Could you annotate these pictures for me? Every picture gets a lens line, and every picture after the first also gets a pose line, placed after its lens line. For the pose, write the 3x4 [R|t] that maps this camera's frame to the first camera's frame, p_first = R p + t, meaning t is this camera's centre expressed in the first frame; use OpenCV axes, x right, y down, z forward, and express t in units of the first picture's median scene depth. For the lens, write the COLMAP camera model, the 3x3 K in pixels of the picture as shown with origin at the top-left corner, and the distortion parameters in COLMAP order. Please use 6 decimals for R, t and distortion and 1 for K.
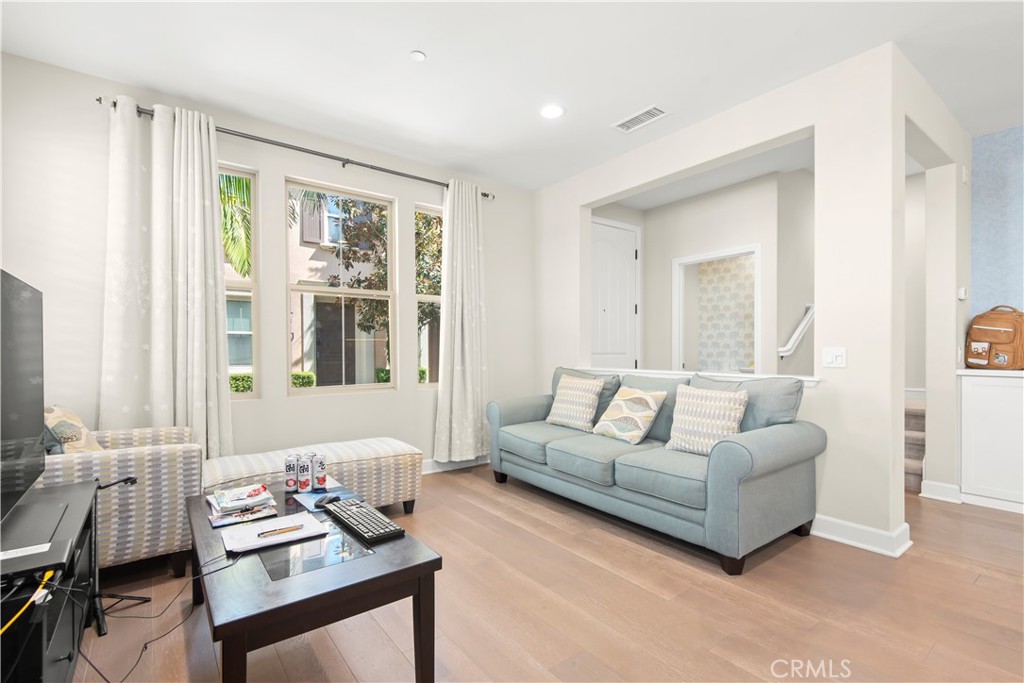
lens RADIAL K [[471.4, 0, 510.8], [0, 471.4, 354.8], [0, 0, 1]] dist [0.023390, -0.021993]
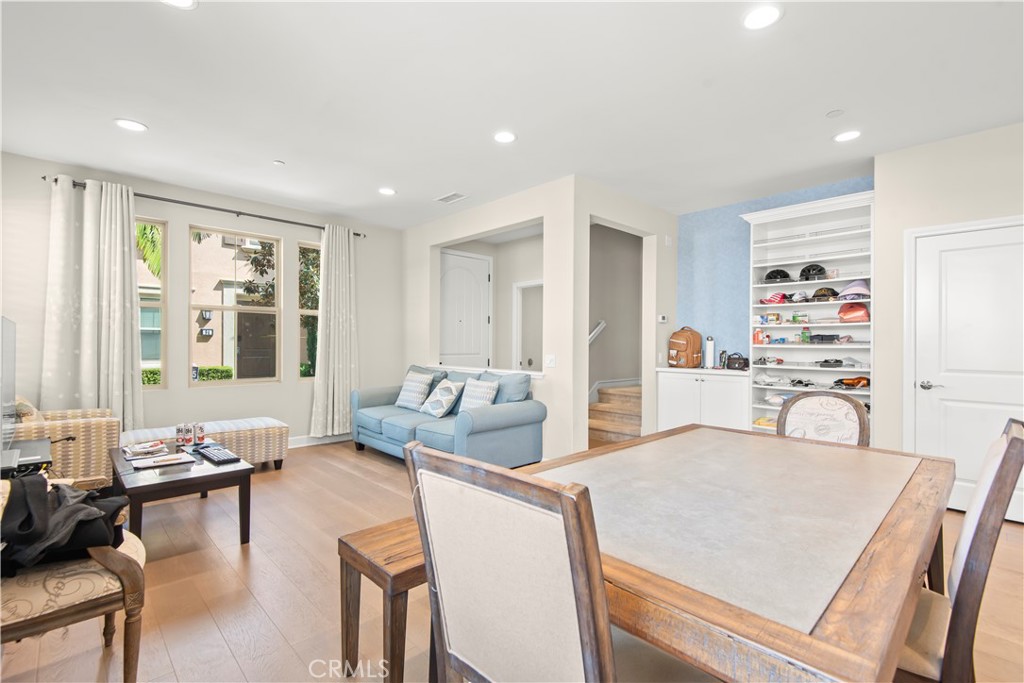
lens RADIAL K [[470.6, 0, 526.0], [0, 470.6, 342.8], [0, 0, 1]] dist [0.001595, -0.008890]
pose [[0.990365, 0.007392, 0.138282, 0.343168], [-0.005895, 0.999919, -0.011237, -0.034417], [-0.138354, 0.010313, 0.990329, -0.535616]]
